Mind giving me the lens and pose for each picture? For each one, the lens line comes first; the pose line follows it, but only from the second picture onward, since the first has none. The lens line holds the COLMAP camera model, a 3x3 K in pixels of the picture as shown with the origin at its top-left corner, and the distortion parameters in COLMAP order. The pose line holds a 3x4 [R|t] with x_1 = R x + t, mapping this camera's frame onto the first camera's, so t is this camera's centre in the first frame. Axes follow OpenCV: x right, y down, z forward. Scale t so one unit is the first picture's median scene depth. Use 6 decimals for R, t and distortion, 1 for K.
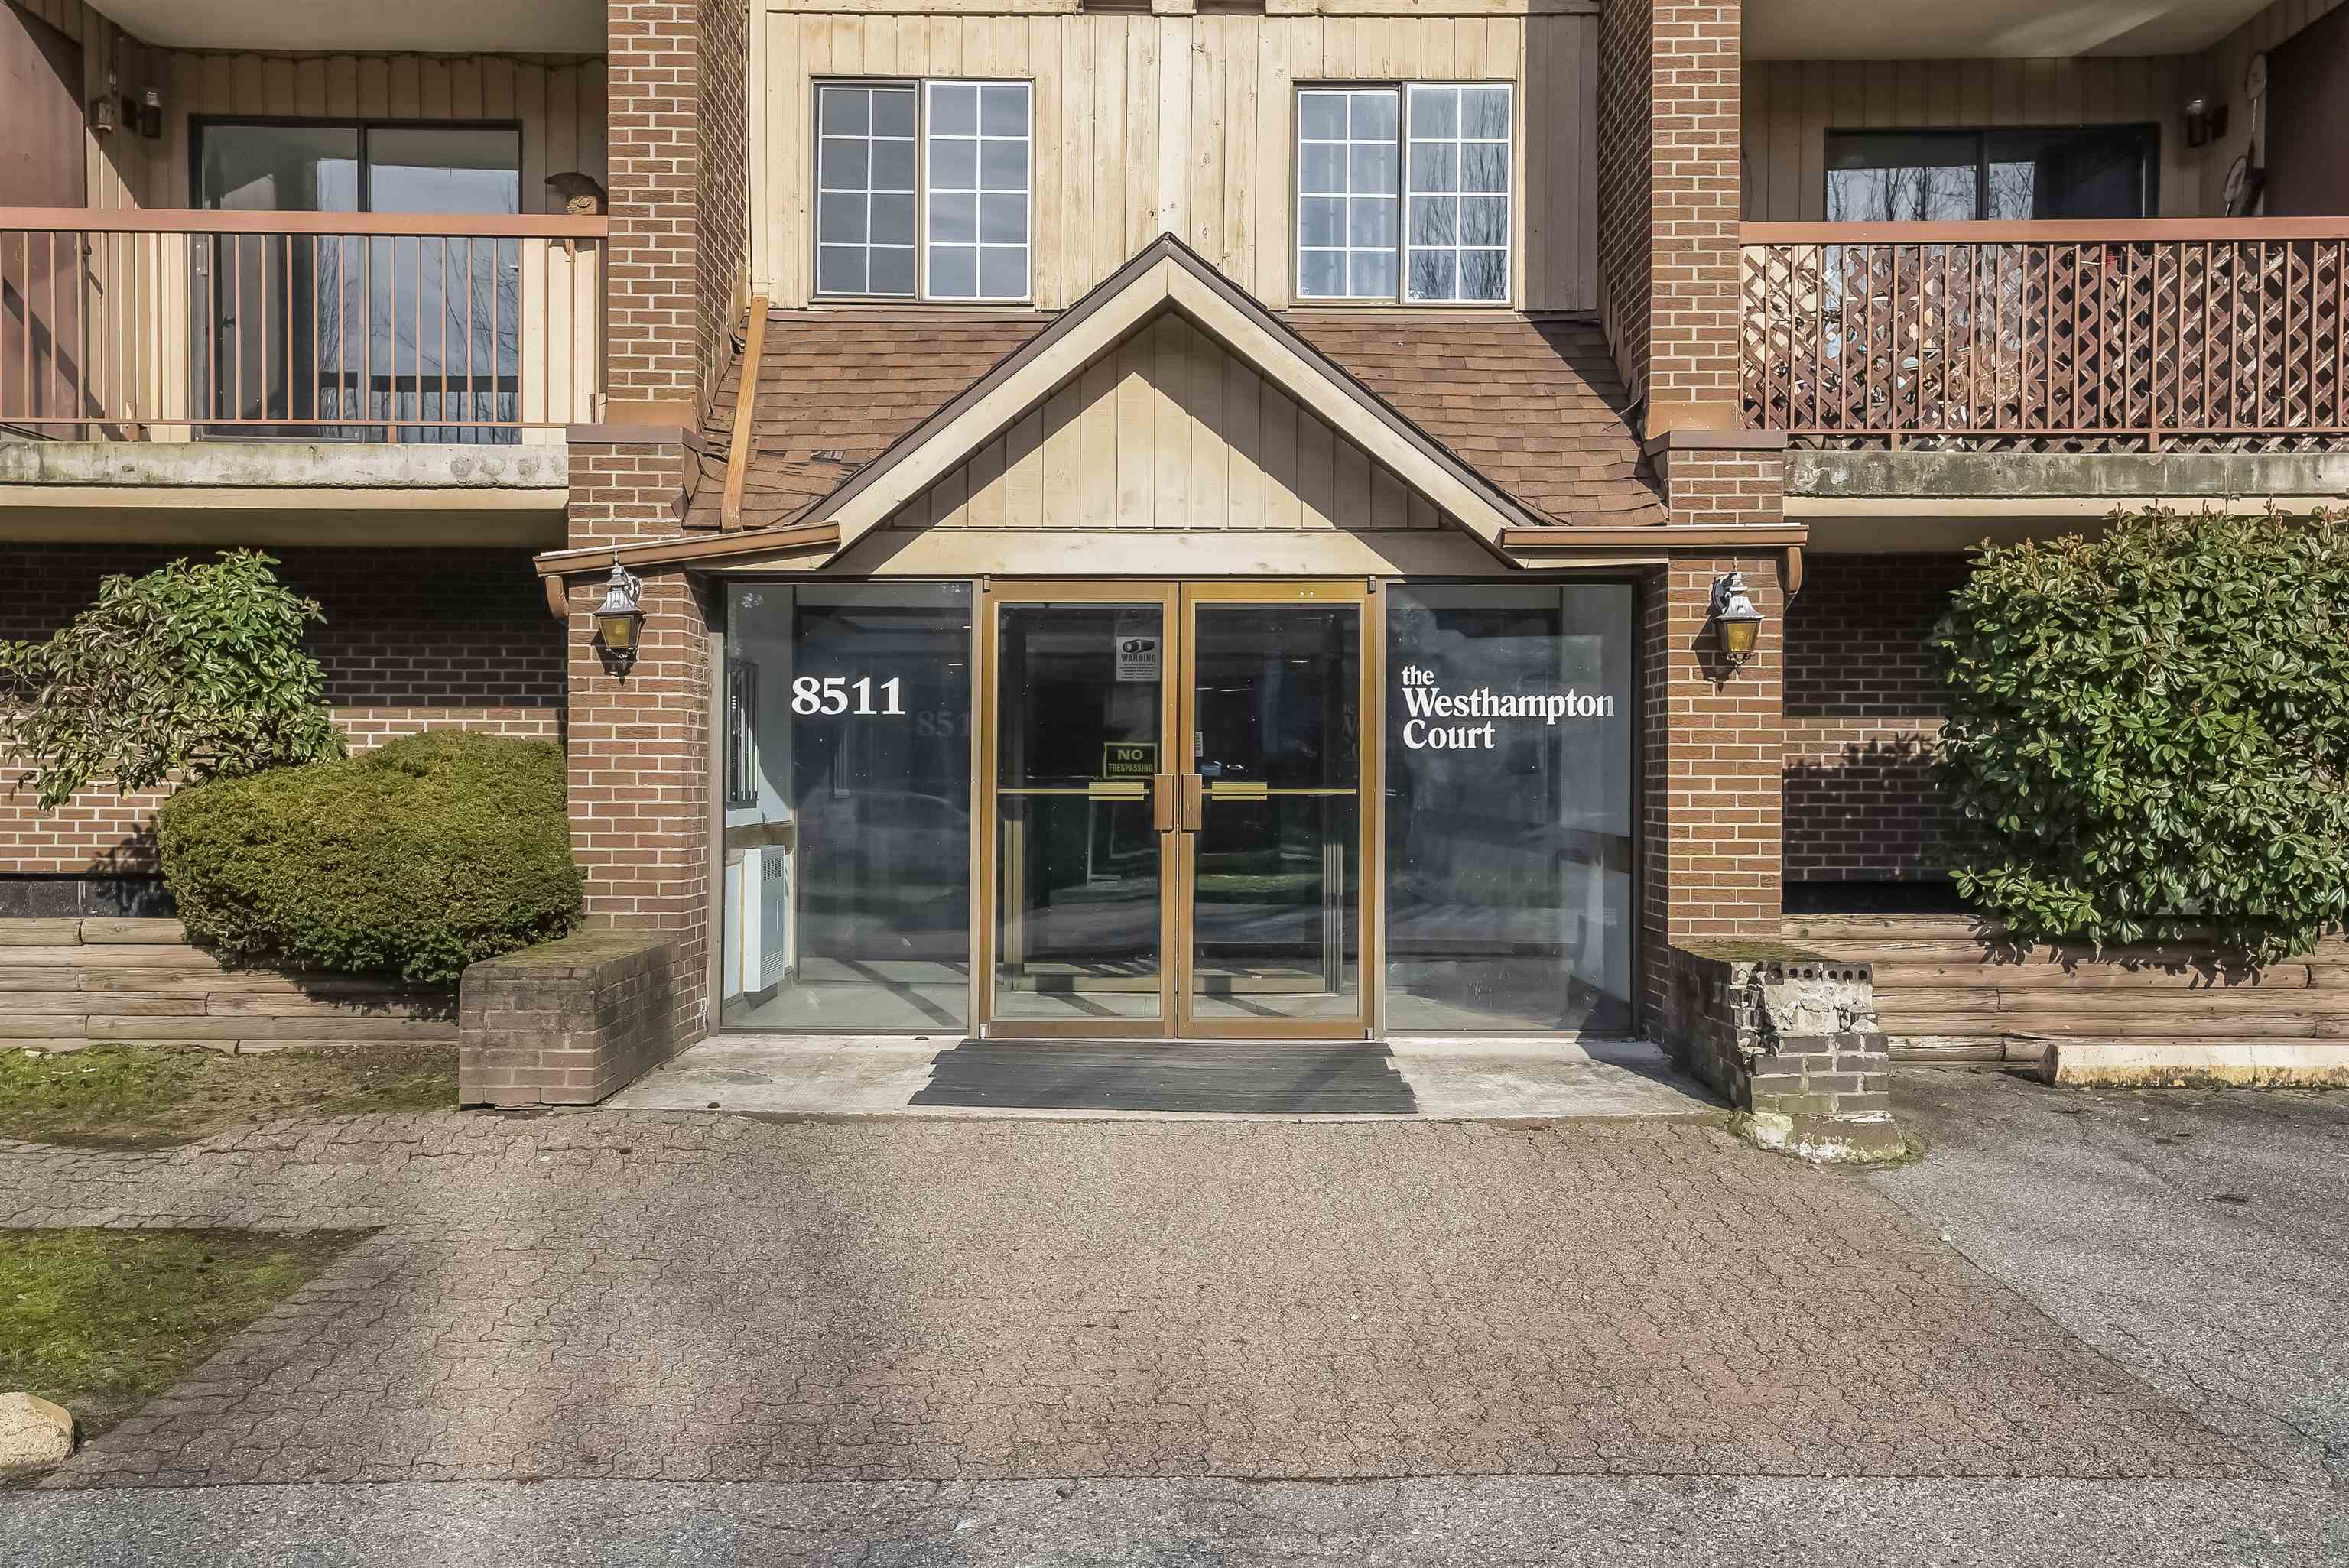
lens RADIAL K [[2060.0, 0, 1174.0], [0, 2060.0, 780.6], [0, 0, 1]] dist [0.035494, 0.013182]
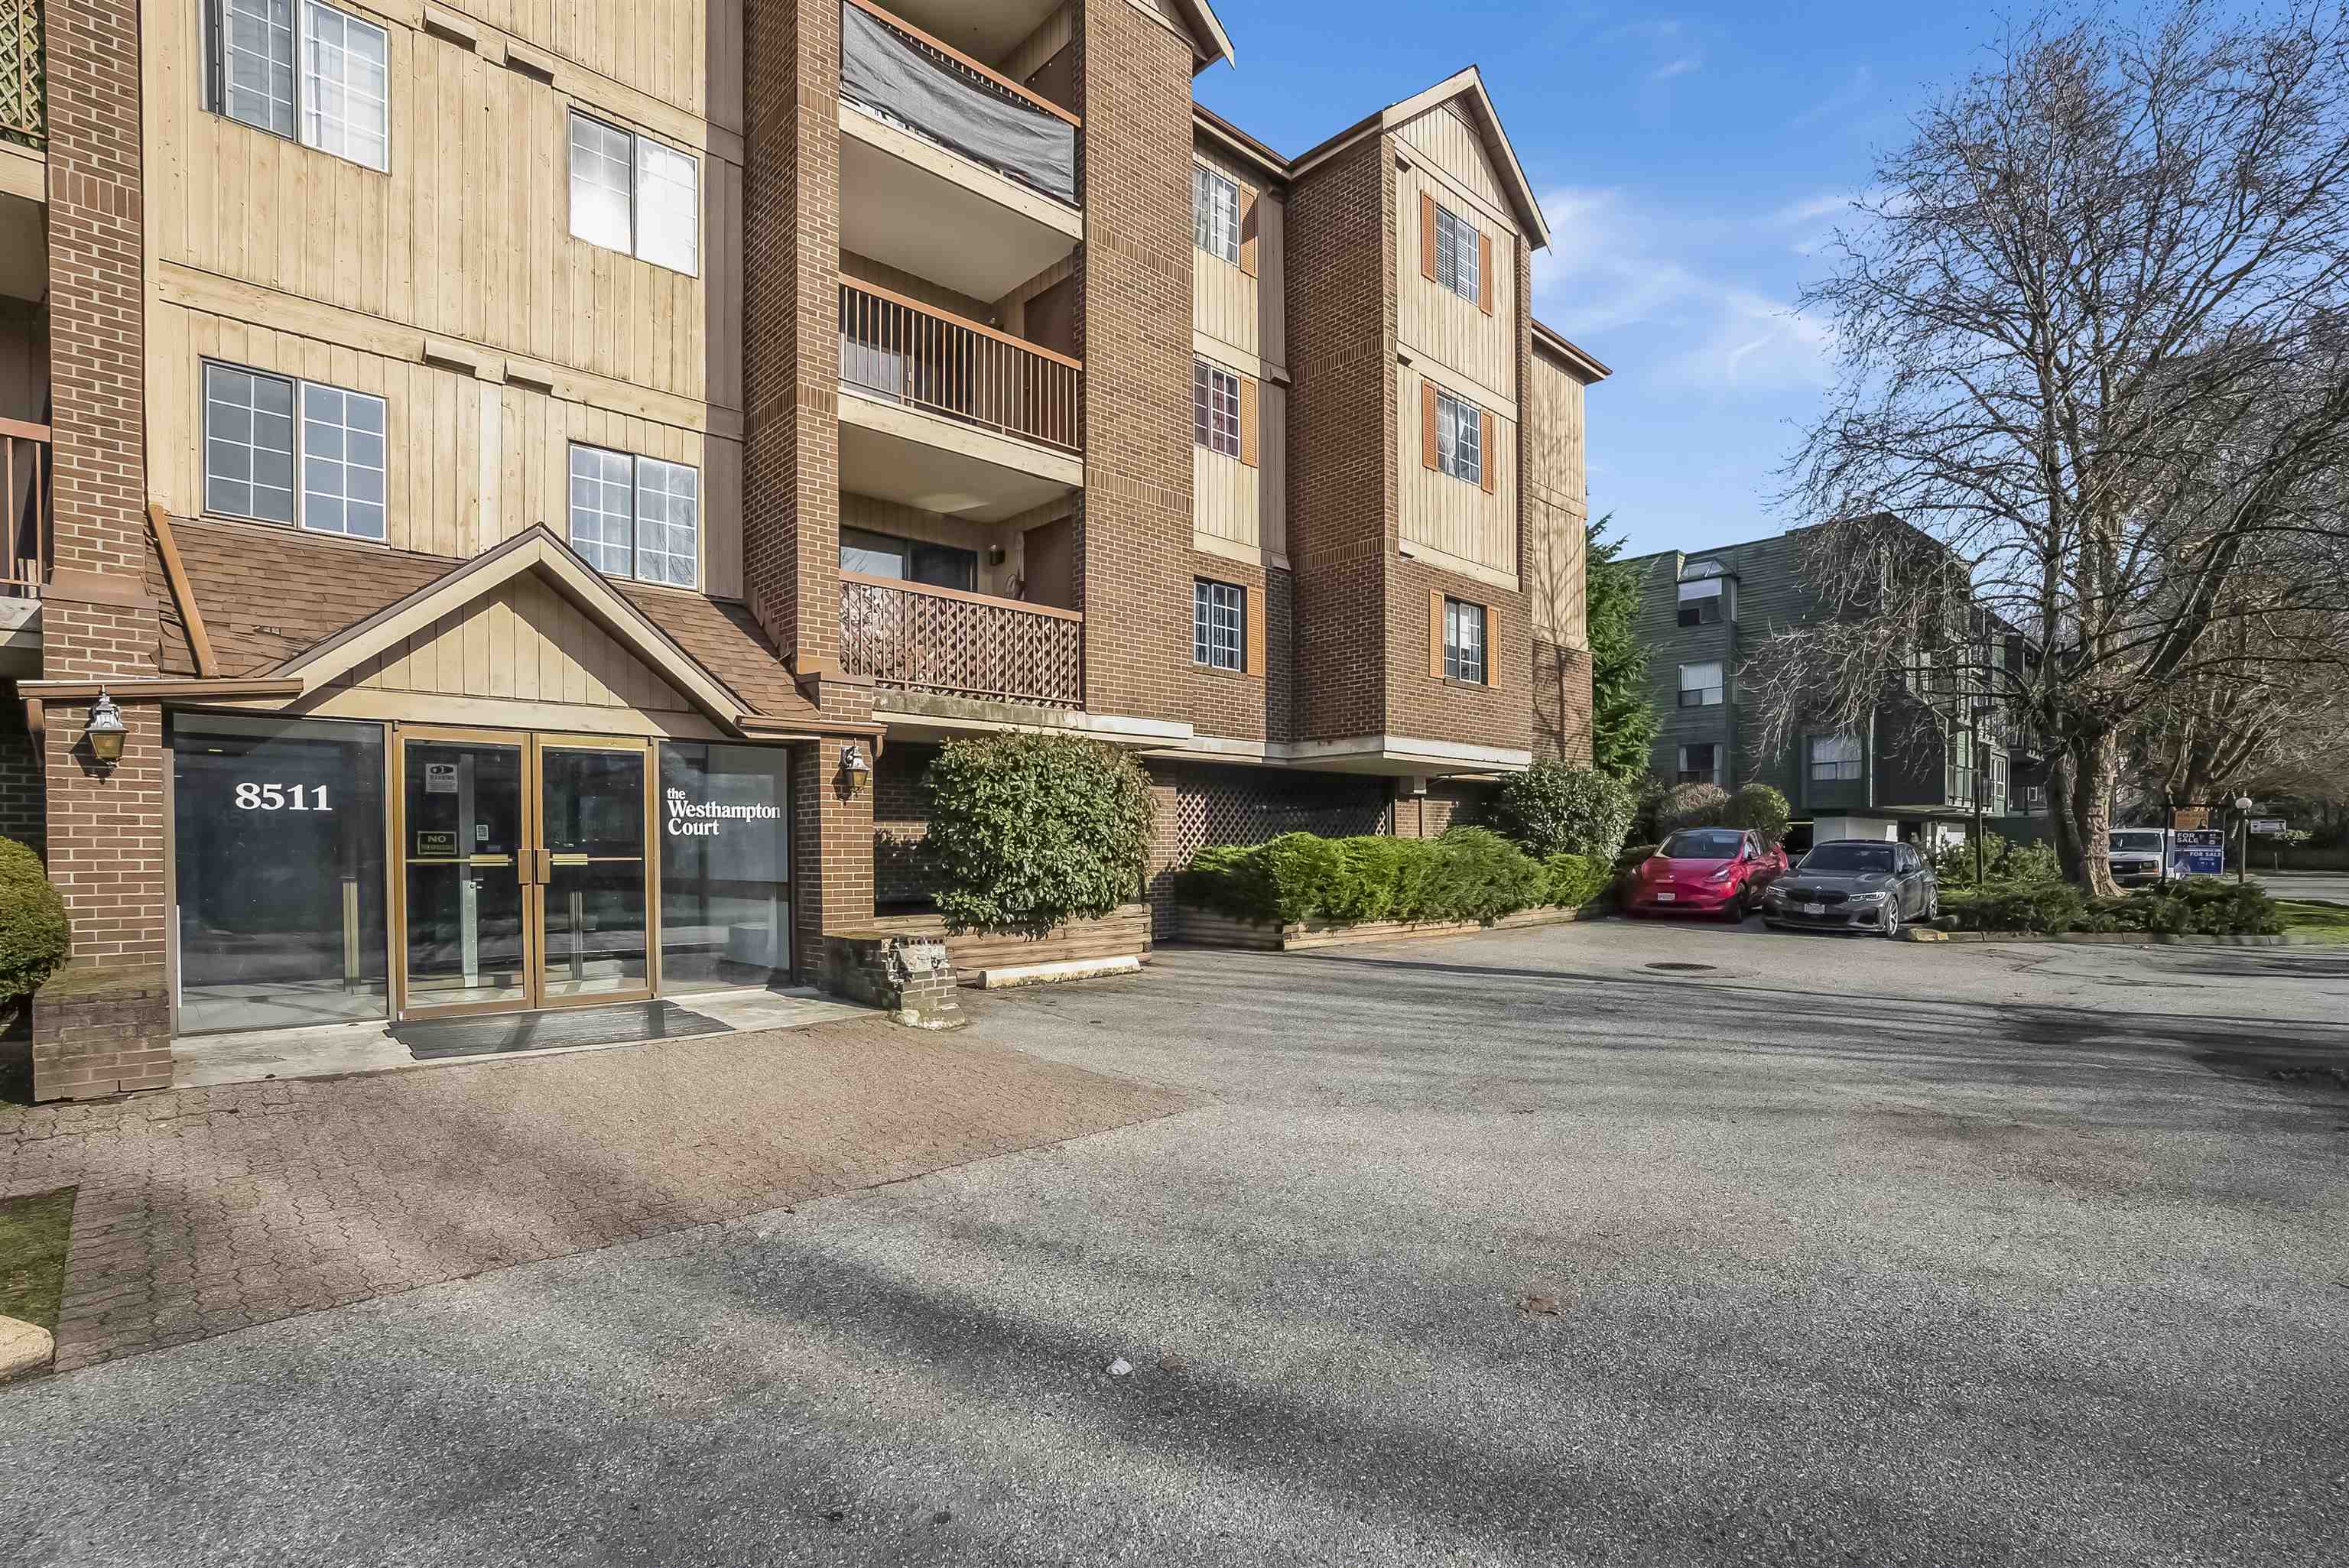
lens RADIAL K [[1154.3, 0, 1175.1], [0, 1154.3, 882.7], [0, 0, 1]] dist [-0.058419, 0.022737]
pose [[0.710700, -0.023936, 0.703088, -0.277300], [0.010445, 0.999670, 0.023474, 0.007559], [-0.703418, -0.009339, 0.710715, -0.005463]]
